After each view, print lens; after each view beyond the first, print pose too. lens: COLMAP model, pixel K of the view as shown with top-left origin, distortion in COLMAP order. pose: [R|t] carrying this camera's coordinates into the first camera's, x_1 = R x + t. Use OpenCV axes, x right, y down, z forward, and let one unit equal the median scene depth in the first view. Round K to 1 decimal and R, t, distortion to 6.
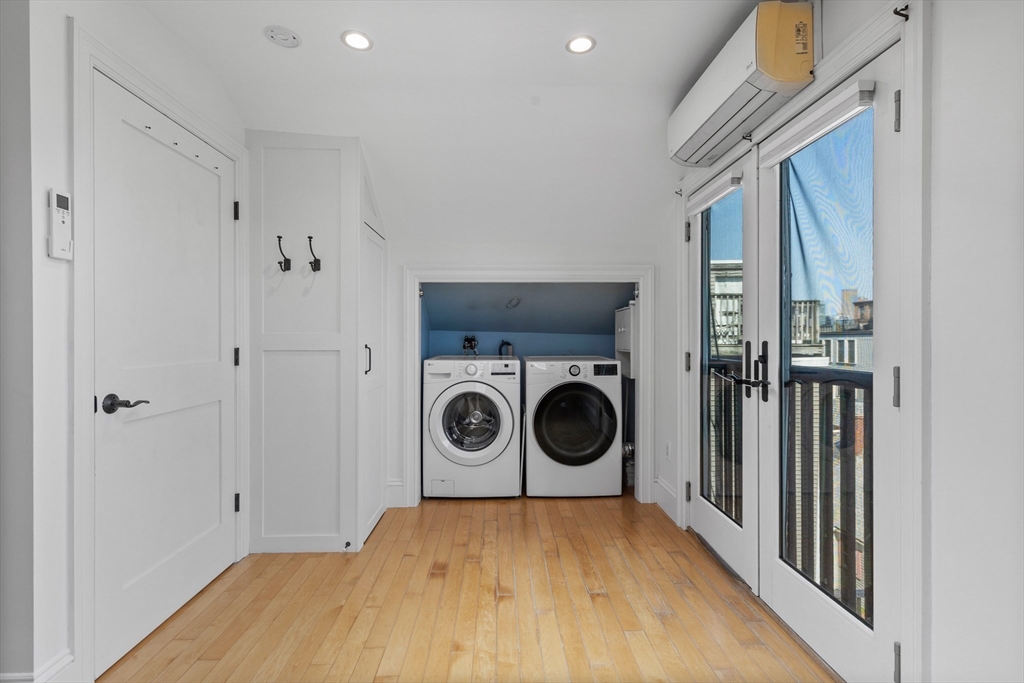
lens RADIAL K [[466.4, 0, 515.0], [0, 466.4, 340.0], [0, 0, 1]] dist [0.010032, -0.002462]
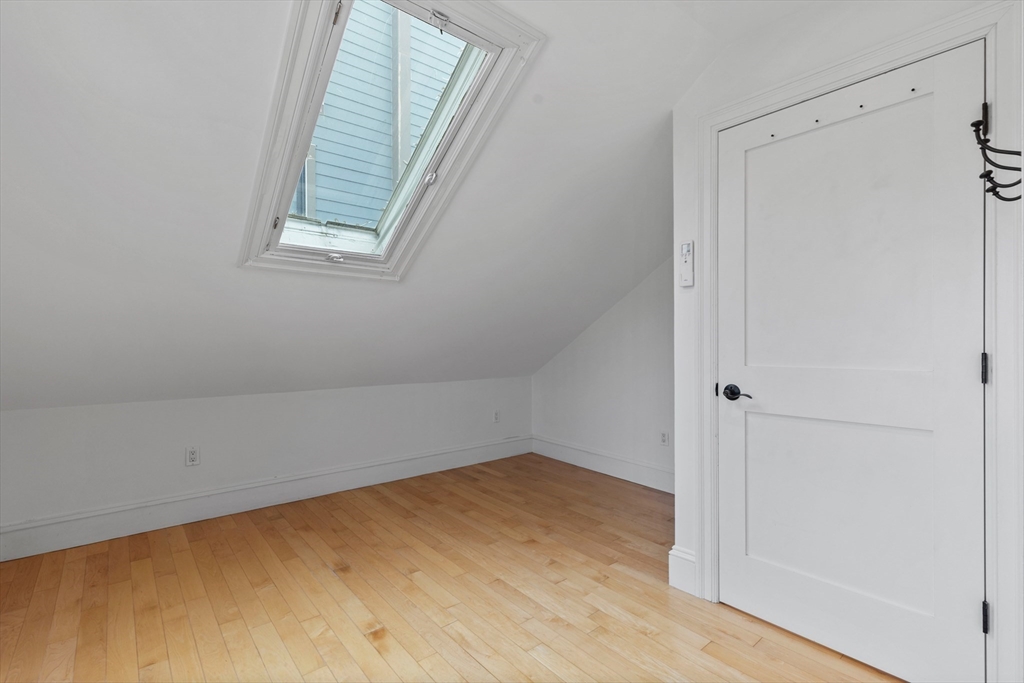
lens RADIAL K [[466.4, 0, 528.3], [0, 466.4, 340.9], [0, 0, 1]] dist [0.010032, -0.002462]
pose [[-0.760770, 0.000718, -0.649021, 0.282161], [0.001633, 0.999998, -0.000808, 0.001128], [0.649020, -0.001674, -0.760770, 1.317766]]
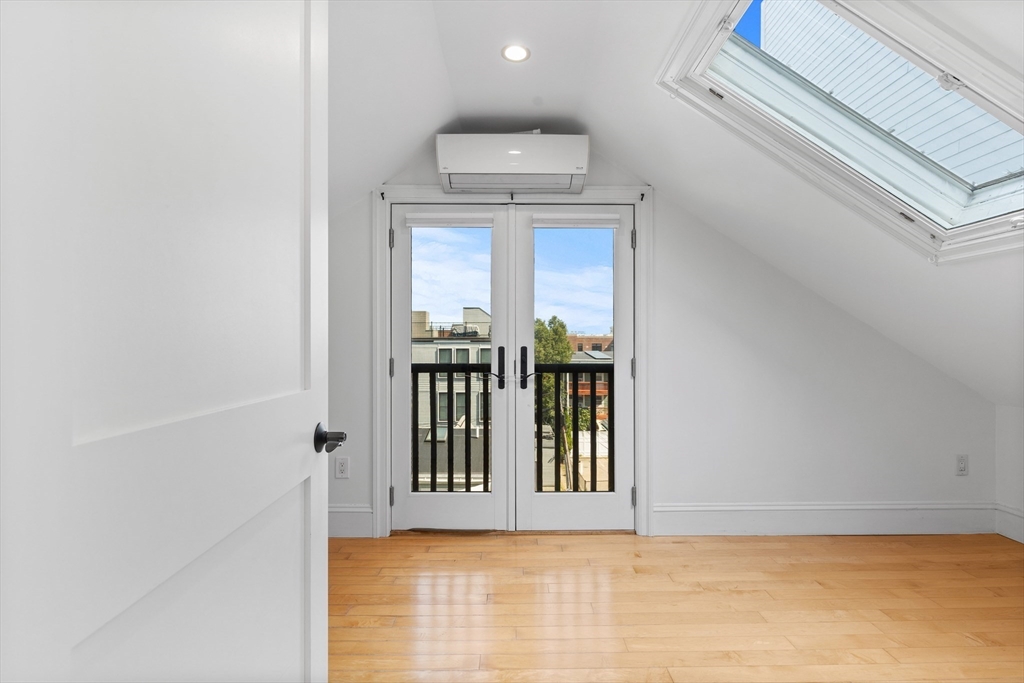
lens RADIAL K [[466.4, 0, 519.1], [0, 466.4, 348.0], [0, 0, 1]] dist [0.010032, -0.002462]
pose [[0.005404, 0.003413, 0.999980, -0.860575], [-0.002787, 0.999990, -0.003397, 0.011143], [-0.999982, -0.002768, 0.005413, 0.974698]]
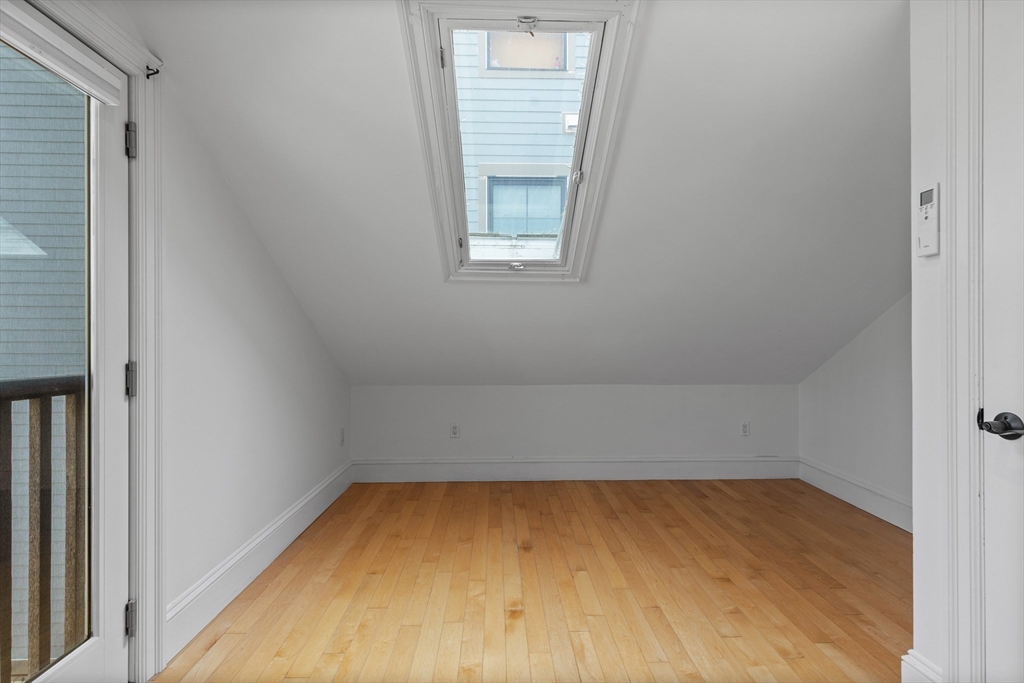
lens RADIAL K [[466.4, 0, 523.1], [0, 466.4, 339.1], [0, 0, 1]] dist [0.010032, -0.002462]
pose [[-0.999253, 0.000113, -0.038658, -0.064823], [0.000434, 0.999965, -0.008302, 0.005599], [0.038655, -0.008313, -0.999218, 1.414186]]
